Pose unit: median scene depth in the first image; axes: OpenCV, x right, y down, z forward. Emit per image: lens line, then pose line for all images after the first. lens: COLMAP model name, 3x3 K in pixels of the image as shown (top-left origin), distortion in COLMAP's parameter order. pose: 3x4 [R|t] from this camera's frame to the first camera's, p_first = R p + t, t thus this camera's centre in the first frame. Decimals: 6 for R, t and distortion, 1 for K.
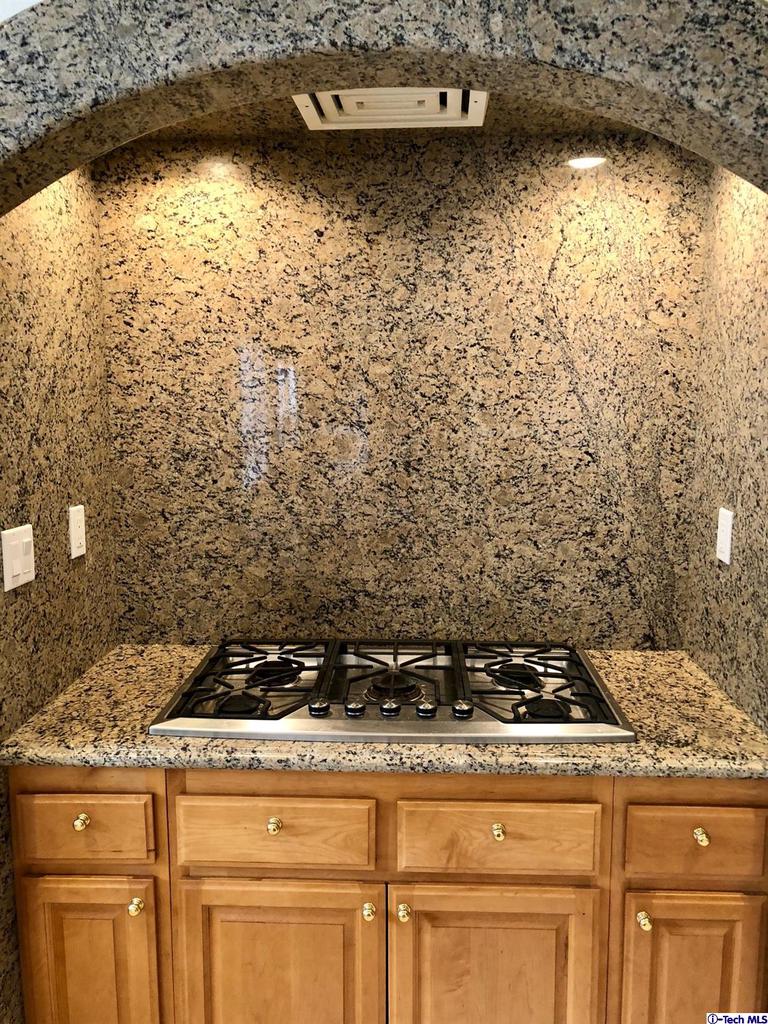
lens RADIAL K [[833.5, 0, 386.0], [0, 833.5, 511.6], [0, 0, 1]] dist [0.059689, -0.003701]
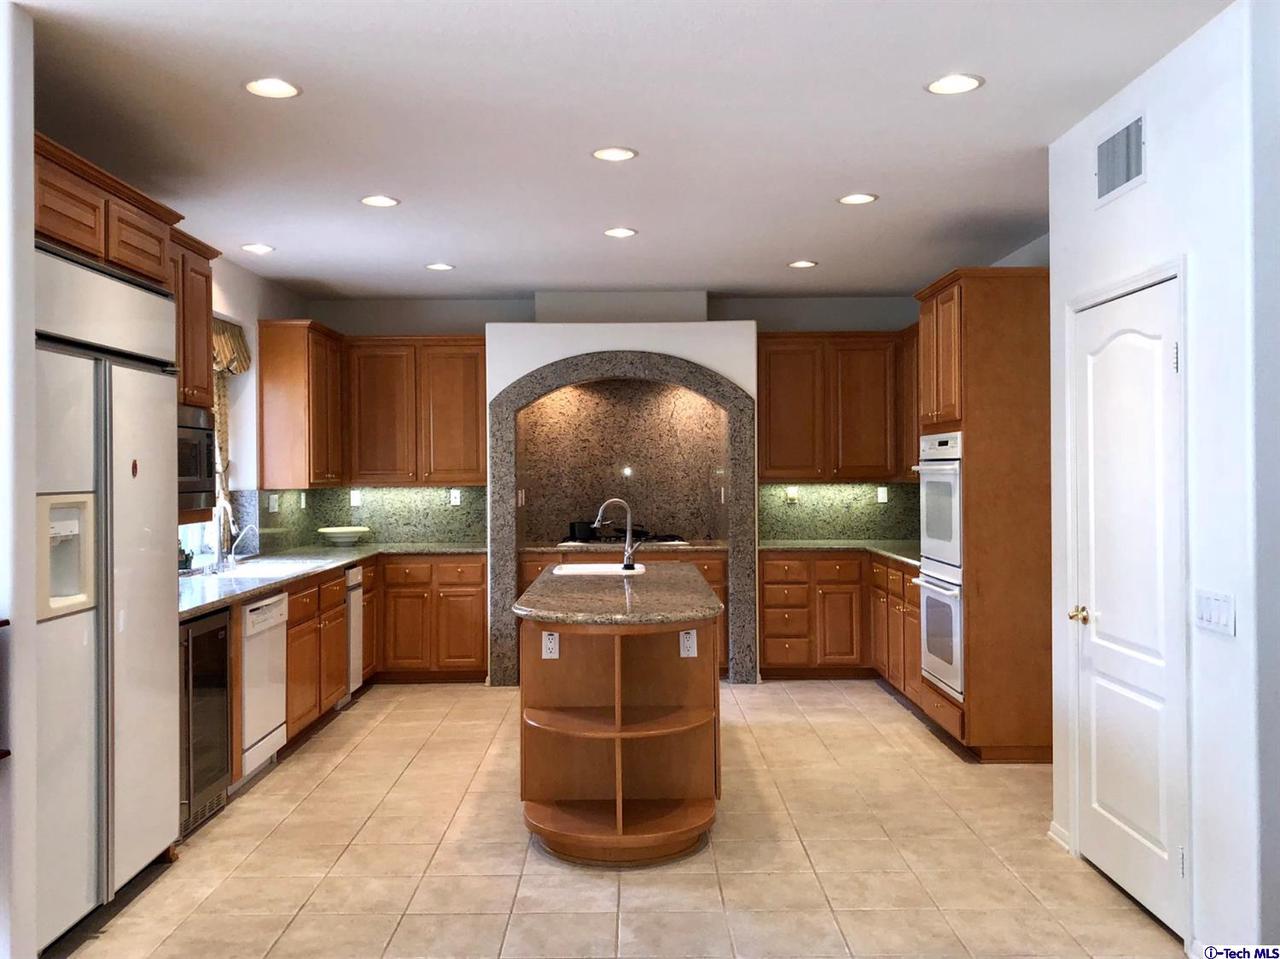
lens RADIAL K [[1157.4, 0, 643.0], [0, 1157.4, 475.2], [0, 0, 1]] dist [0.001710, -0.003181]
pose [[0.998393, -0.007059, 0.056234, -0.149980], [0.014446, 0.991137, -0.132056, 0.490352], [-0.054804, 0.132656, 0.989646, -3.154929]]
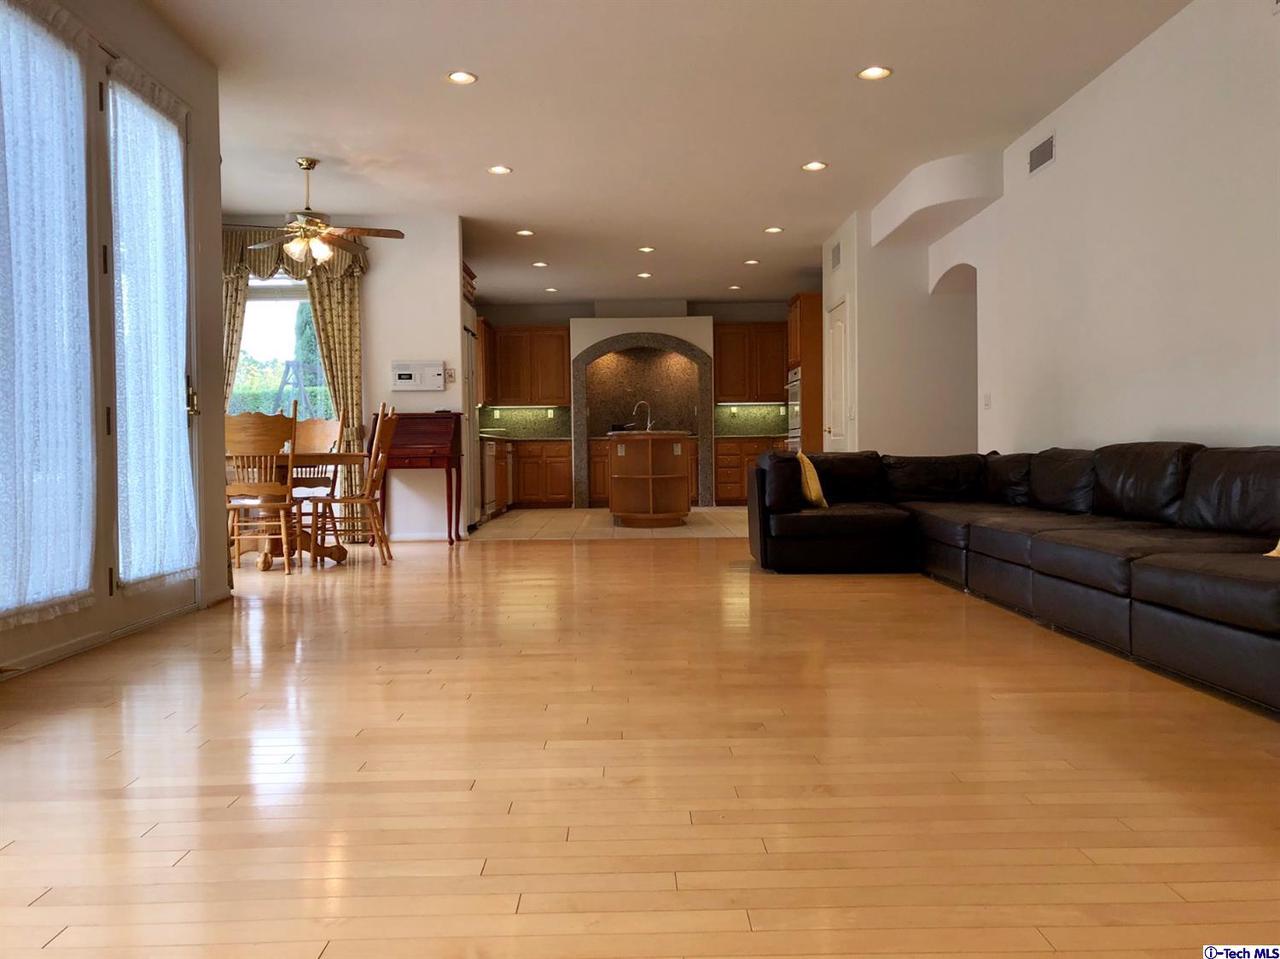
lens RADIAL K [[1041.9, 0, 635.4], [0, 1041.9, 481.8], [0, 0, 1]] dist [0.059689, -0.003701]
pose [[0.998379, -0.014082, 0.055142, -0.429745], [0.019894, 0.994132, -0.106326, 1.238450], [-0.053321, 0.107251, 0.992801, -5.952963]]
